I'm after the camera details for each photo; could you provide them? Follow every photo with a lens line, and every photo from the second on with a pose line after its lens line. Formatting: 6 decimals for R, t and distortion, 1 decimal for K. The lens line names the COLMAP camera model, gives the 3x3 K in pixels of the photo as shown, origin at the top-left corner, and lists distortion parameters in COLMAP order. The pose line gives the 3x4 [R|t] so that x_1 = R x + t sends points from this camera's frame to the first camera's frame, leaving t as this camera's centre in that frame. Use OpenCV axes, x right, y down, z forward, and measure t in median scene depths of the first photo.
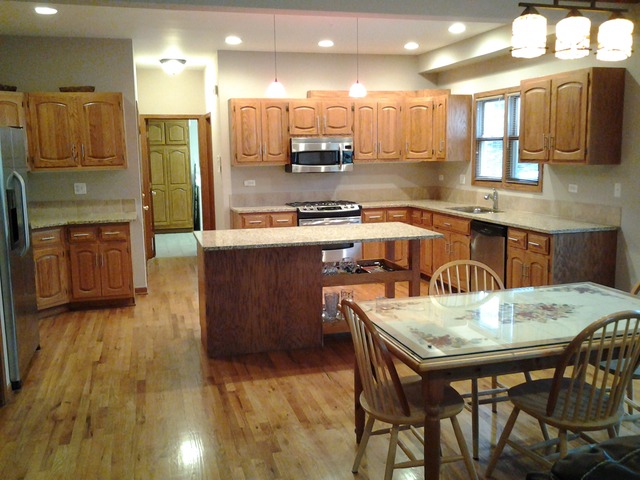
lens RADIAL K [[632.6, 0, 322.2], [0, 632.6, 240.3], [0, 0, 1]] dist [0.030535, 0.000000]
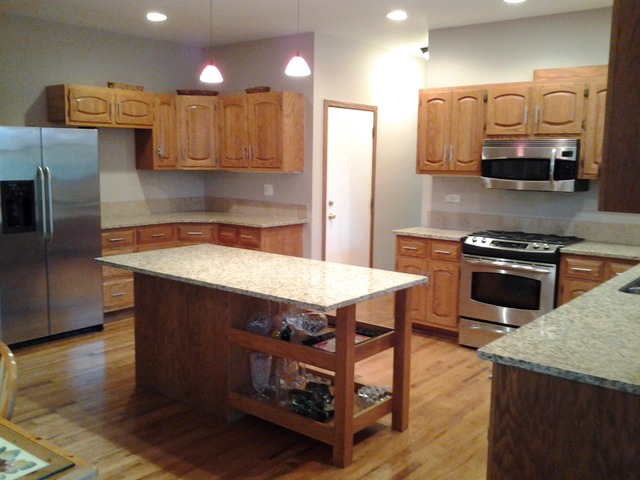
lens RADIAL K [[632.6, 0, 319.9], [0, 632.6, 240.1], [0, 0, 1]] dist [0.030535, 0.000000]
pose [[0.574274, 0.130039, -0.808269, 0.436646], [-0.133575, 0.988957, 0.064204, -0.070983], [0.807693, 0.071094, 0.585302, 0.443046]]
